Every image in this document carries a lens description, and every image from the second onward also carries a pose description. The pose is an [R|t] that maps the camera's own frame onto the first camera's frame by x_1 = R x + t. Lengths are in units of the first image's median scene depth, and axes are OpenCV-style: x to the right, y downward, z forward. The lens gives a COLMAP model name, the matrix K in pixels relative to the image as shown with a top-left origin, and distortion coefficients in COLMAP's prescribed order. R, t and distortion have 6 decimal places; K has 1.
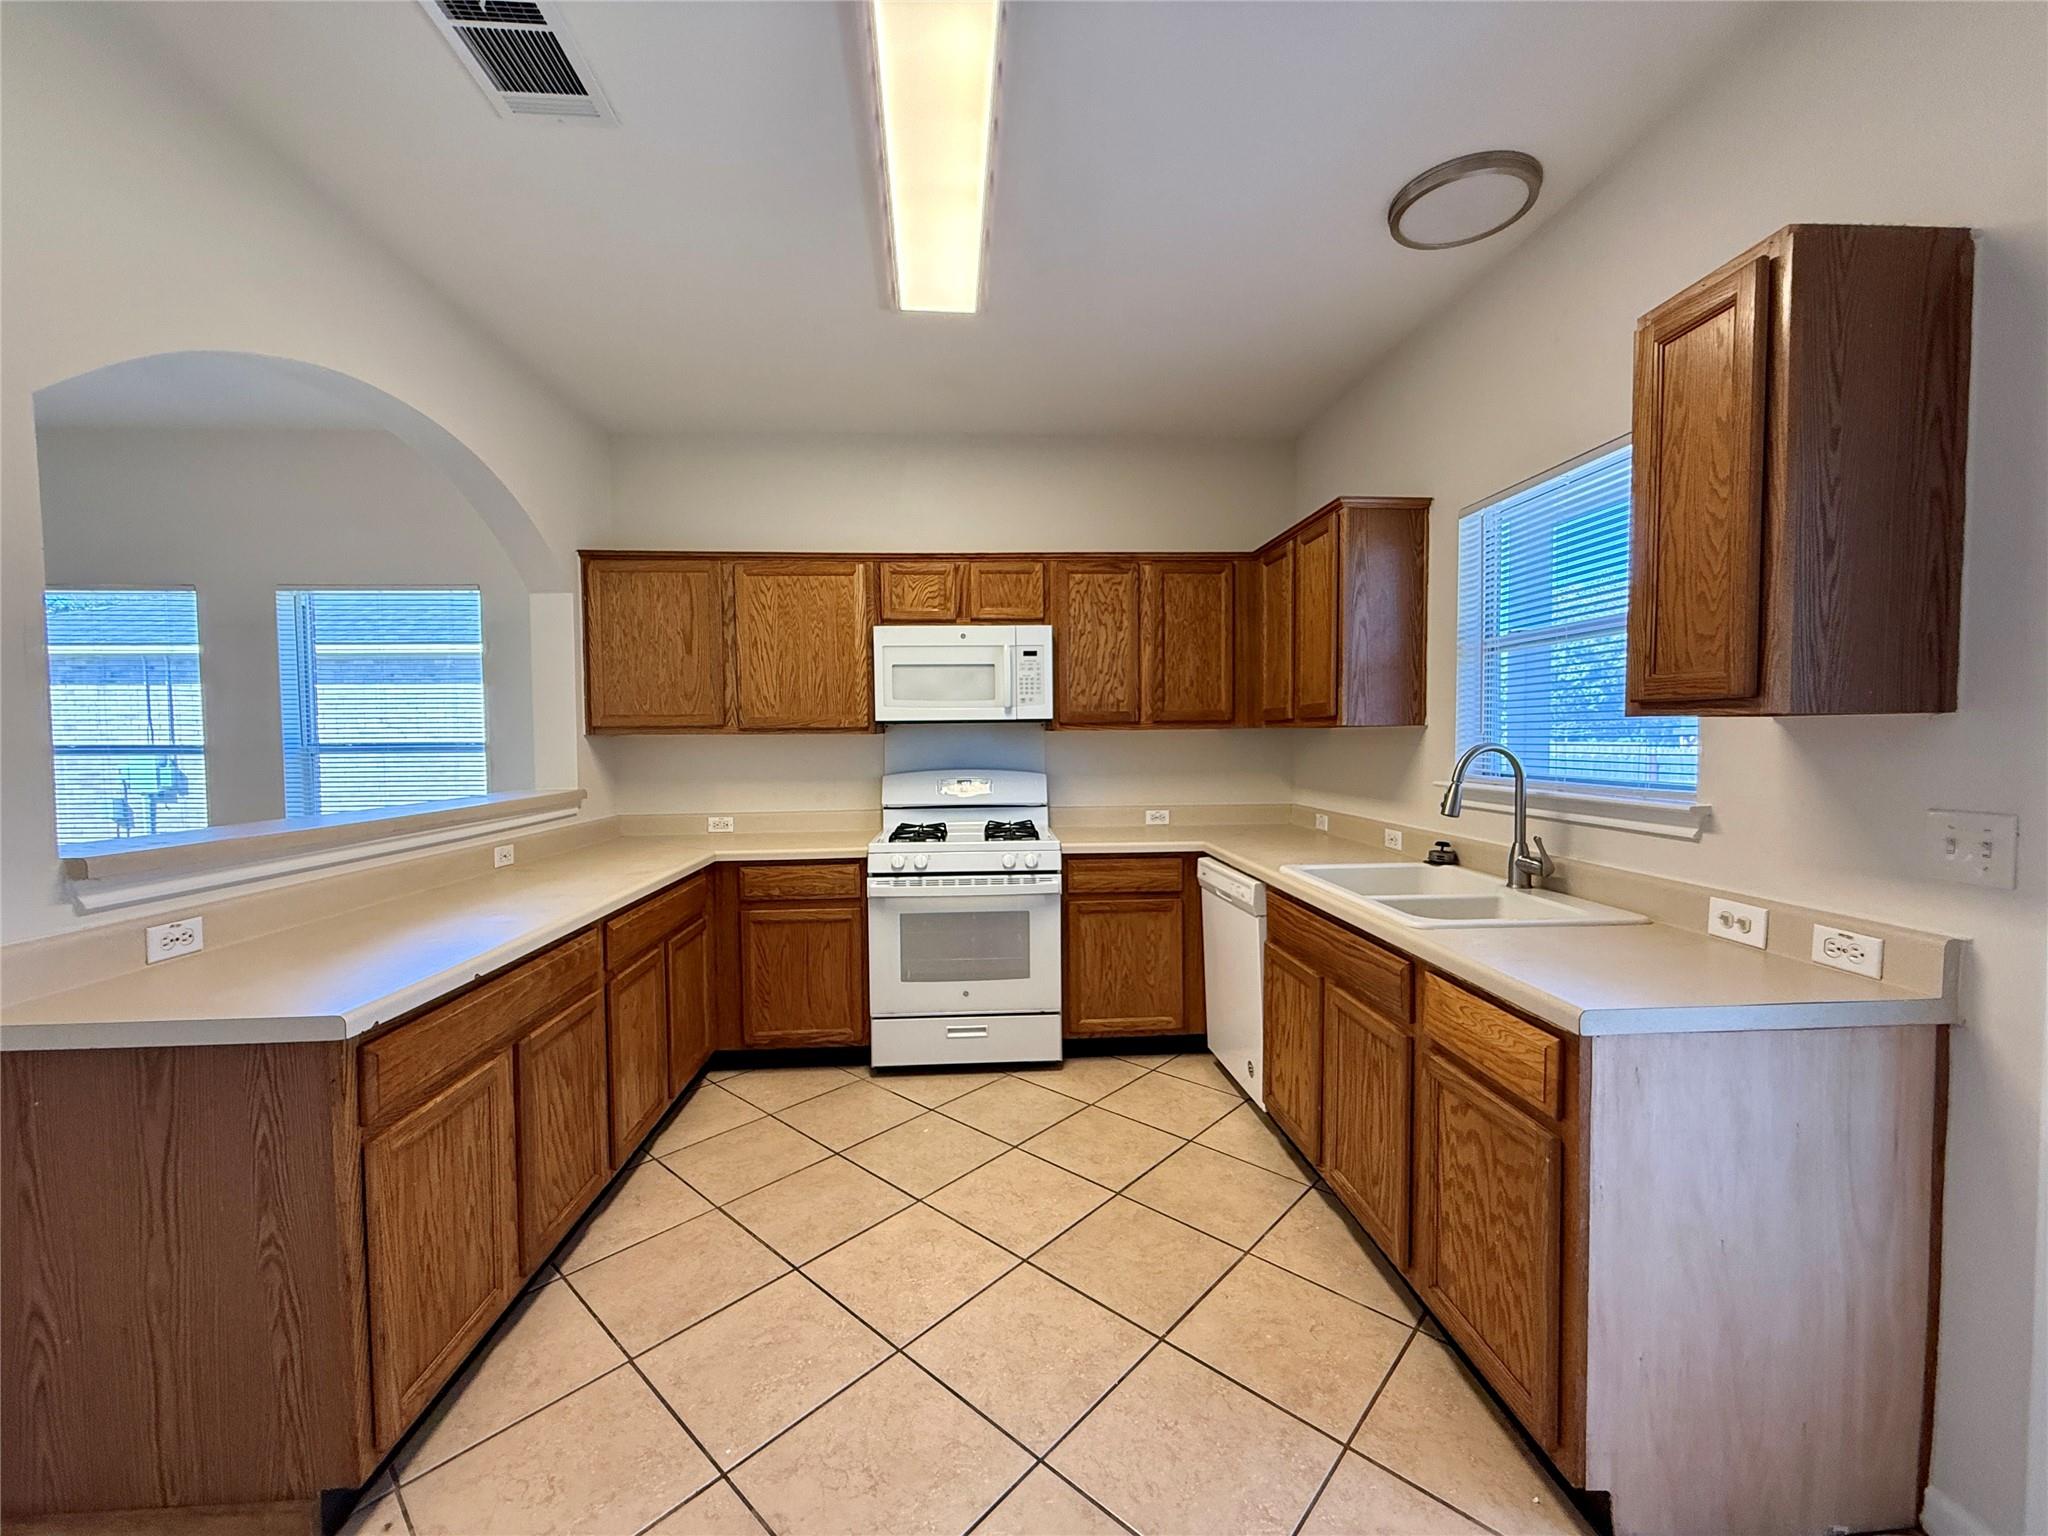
lens RADIAL K [[817.9, 0, 1018.5], [0, 817.9, 769.6], [0, 0, 1]] dist [-0.002676, 0.001073]
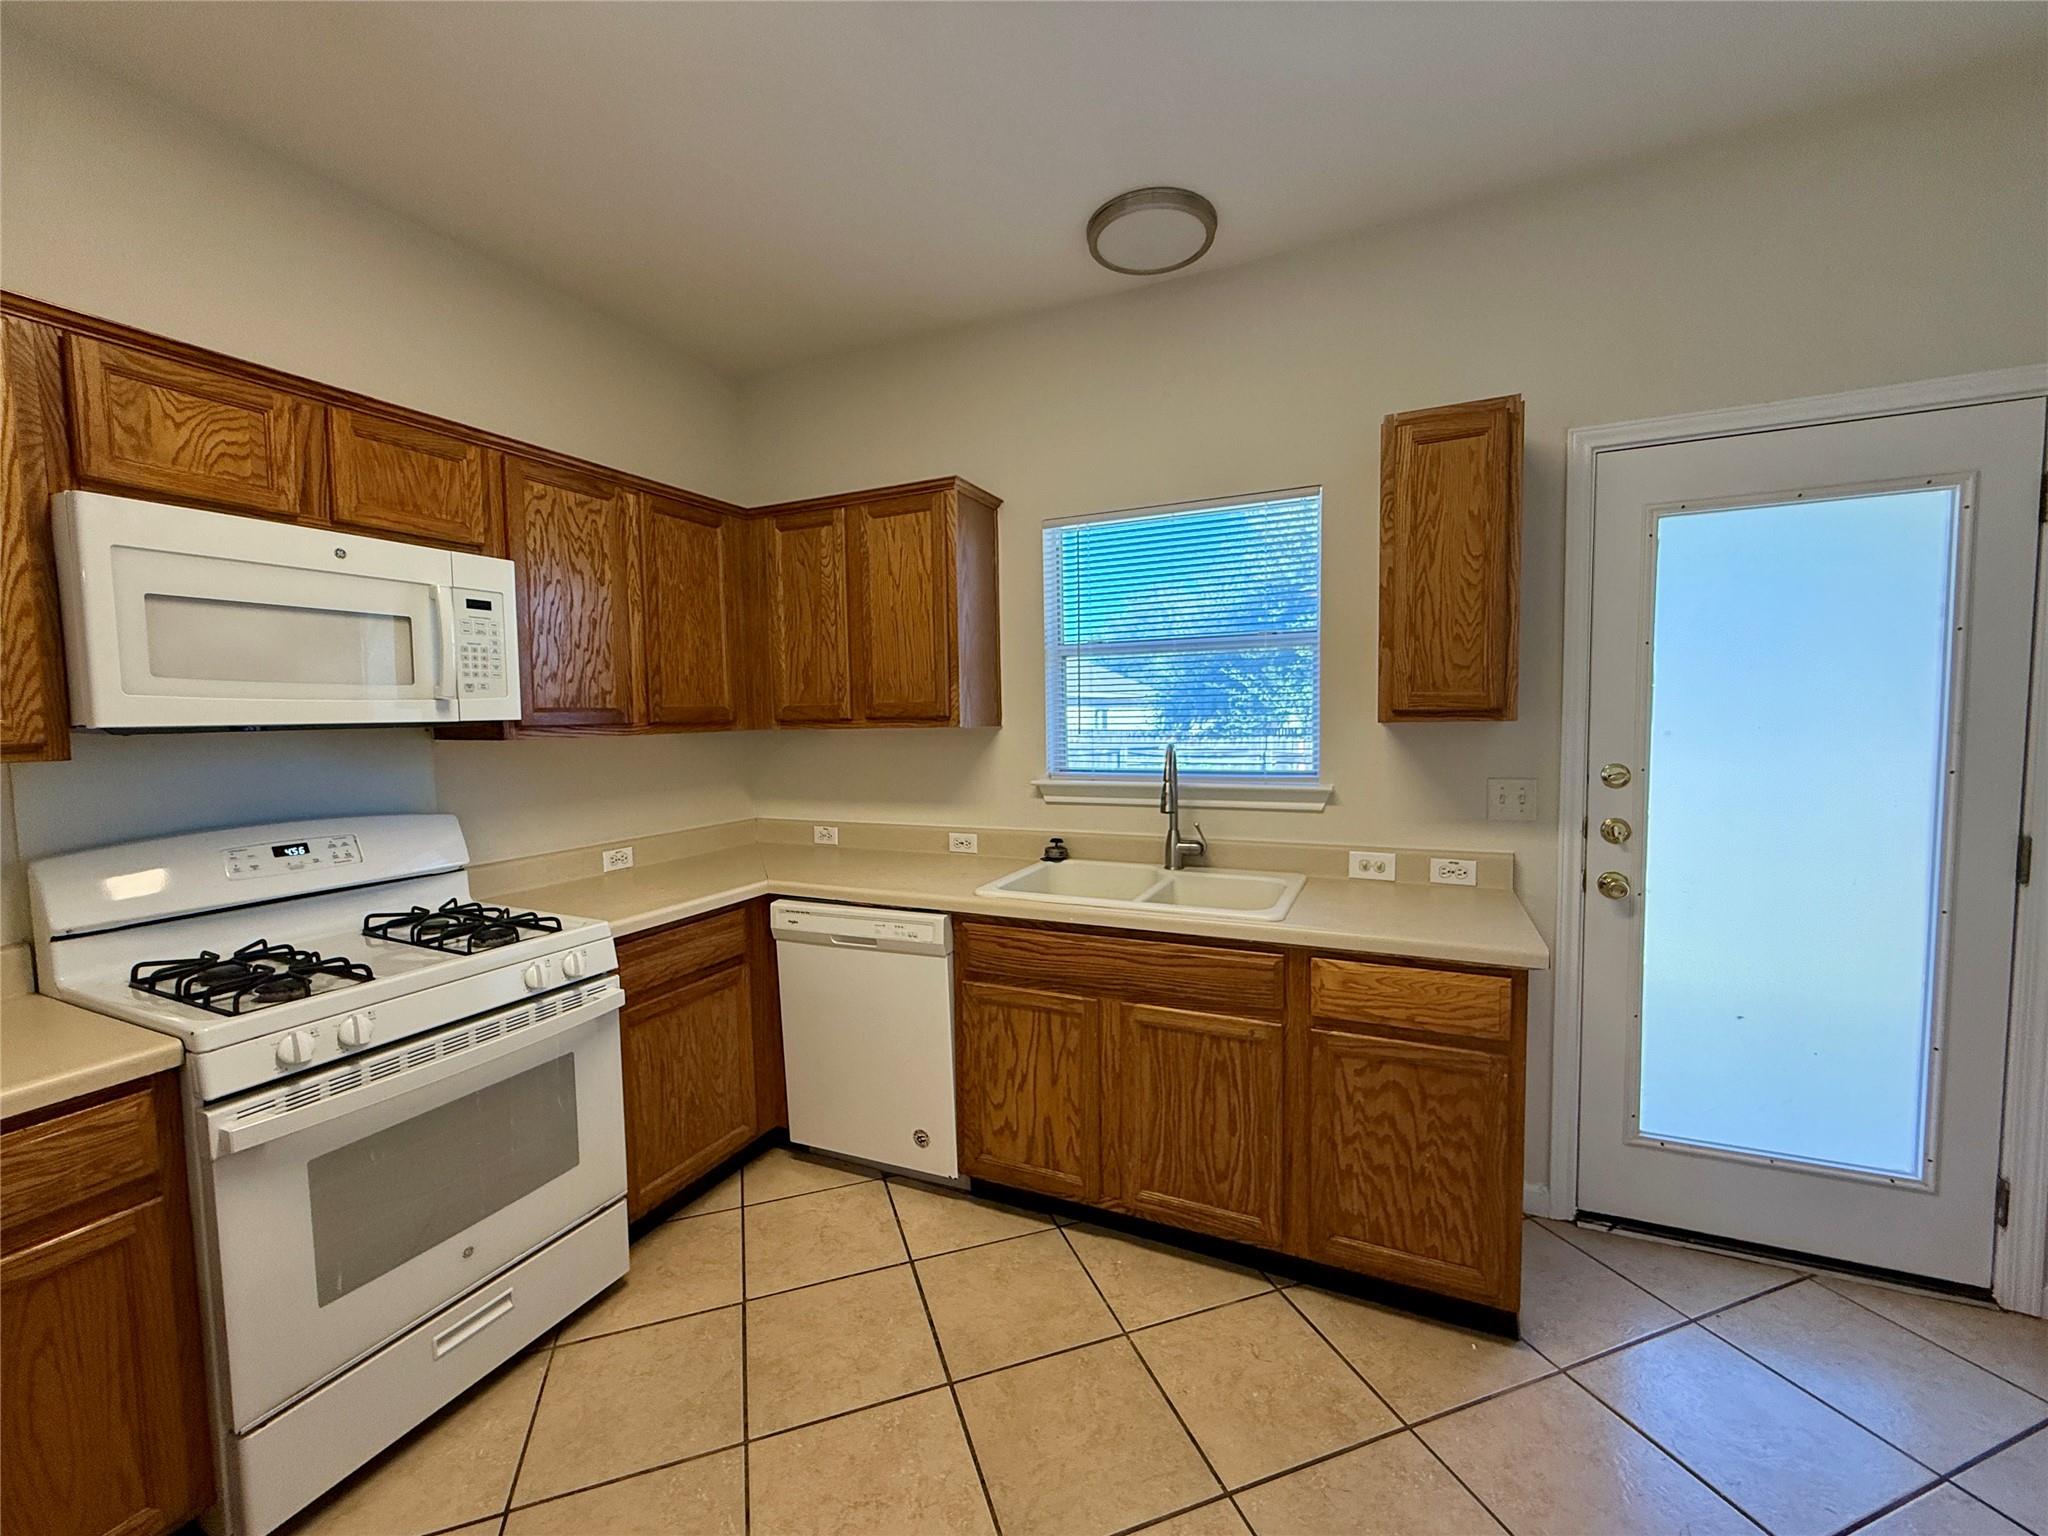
lens RADIAL K [[817.9, 0, 1018.5], [0, 817.9, 769.6], [0, 0, 1]] dist [-0.002676, 0.001073]
pose [[0.478679, -0.058590, 0.876033, -0.326838], [0.049910, 0.997973, 0.039473, -0.033885], [-0.876570, 0.024828, 0.480633, 0.428717]]
